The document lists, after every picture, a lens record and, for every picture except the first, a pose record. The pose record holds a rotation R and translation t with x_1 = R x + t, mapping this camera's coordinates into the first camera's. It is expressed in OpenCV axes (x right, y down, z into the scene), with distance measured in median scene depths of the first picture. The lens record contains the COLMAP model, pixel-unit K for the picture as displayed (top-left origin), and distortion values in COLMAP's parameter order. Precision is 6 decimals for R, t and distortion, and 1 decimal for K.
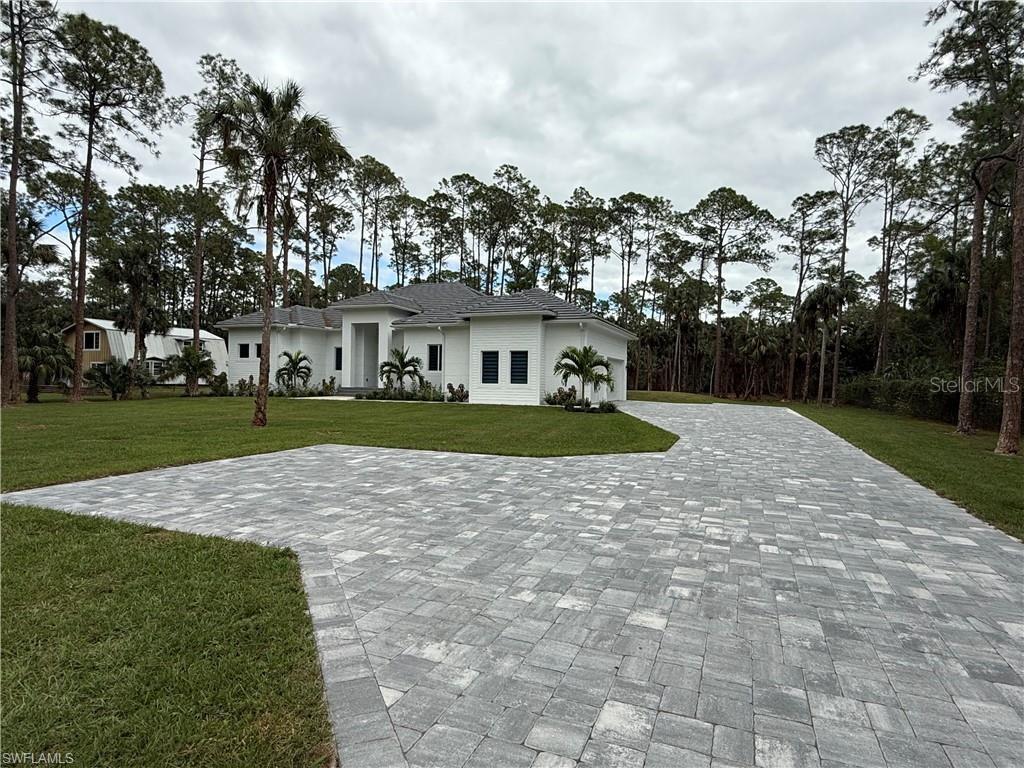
lens RADIAL K [[582.3, 0, 510.4], [0, 582.3, 391.5], [0, 0, 1]] dist [-0.032278, 0.043753]
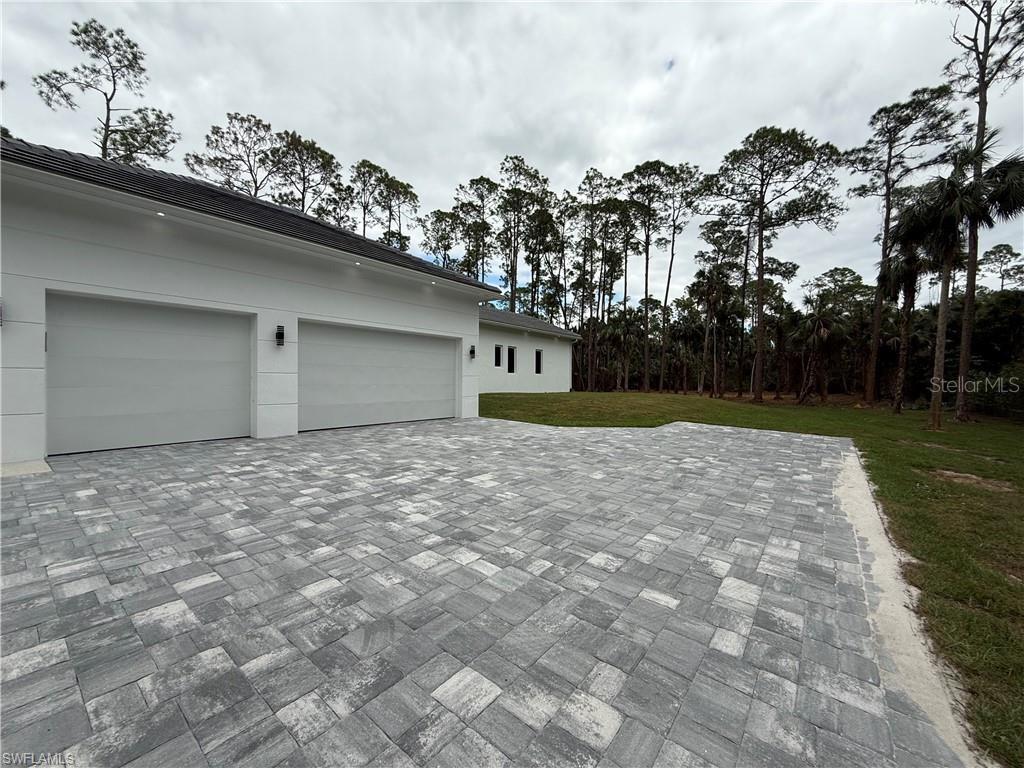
lens RADIAL K [[414.9, 0, 511.5], [0, 414.9, 386.9], [0, 0, 1]] dist [0.000851, 0.000458]
pose [[0.963304, -0.011796, -0.268152, 0.185837], [0.009698, 0.999911, -0.009149, -0.005025], [0.268236, 0.006213, 0.963333, 0.372968]]
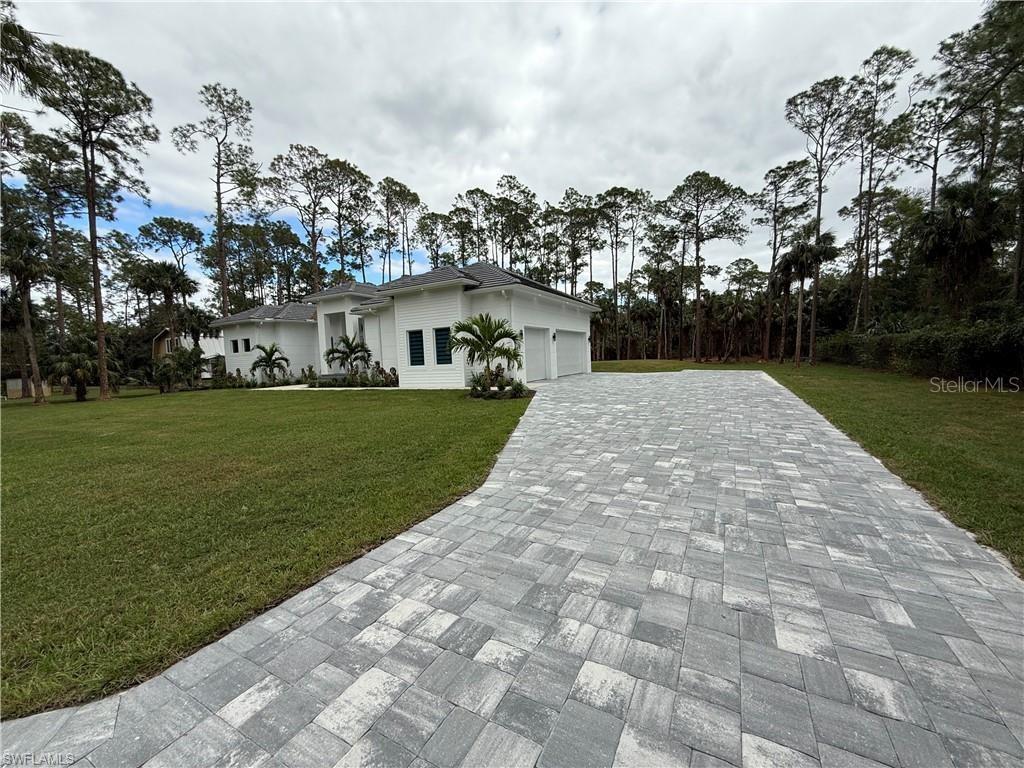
lens RADIAL K [[409.8, 0, 510.4], [0, 409.8, 383.6], [0, 0, 1]] dist [-0.001333, 0.000720]
pose [[0.992112, -0.050614, -0.114685, 0.080934], [0.055886, 0.997501, 0.043229, -0.002266], [0.112210, -0.049298, 0.992461, 0.161035]]
